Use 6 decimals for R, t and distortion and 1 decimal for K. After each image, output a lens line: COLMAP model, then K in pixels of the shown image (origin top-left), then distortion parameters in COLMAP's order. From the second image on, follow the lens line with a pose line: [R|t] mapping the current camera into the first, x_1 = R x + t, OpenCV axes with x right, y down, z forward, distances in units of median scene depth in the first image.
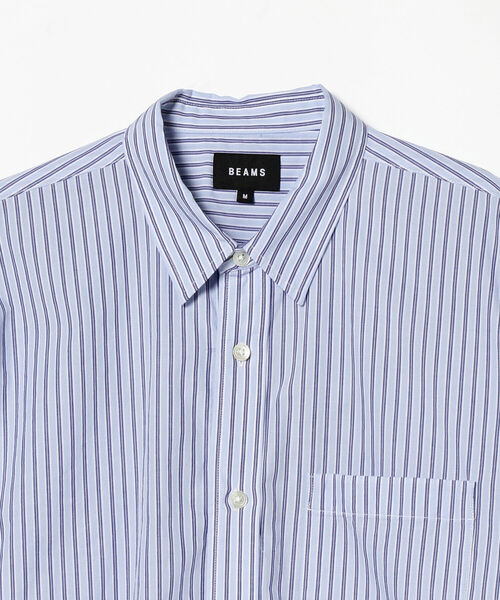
lens RADIAL K [[1903.5, 0, 249.6], [0, 1903.5, 300.2], [0, 0, 1]] dist [0.057389, 0.000000]
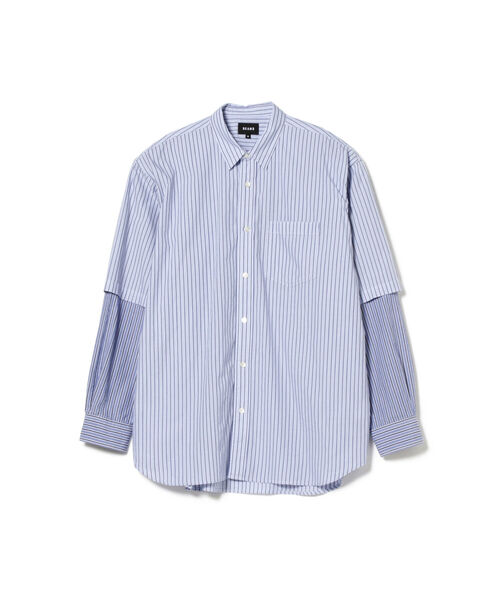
lens RADIAL K [[1484.1, 0, 250.8], [0, 1484.1, 299.9], [0, 0, 1]] dist [0.246544, 0.000000]
pose [[0.999649, -0.008866, 0.024977, -0.063515], [0.008387, 0.999780, 0.019209, 0.175199], [-0.025142, -0.018992, 0.999503, -1.534698]]
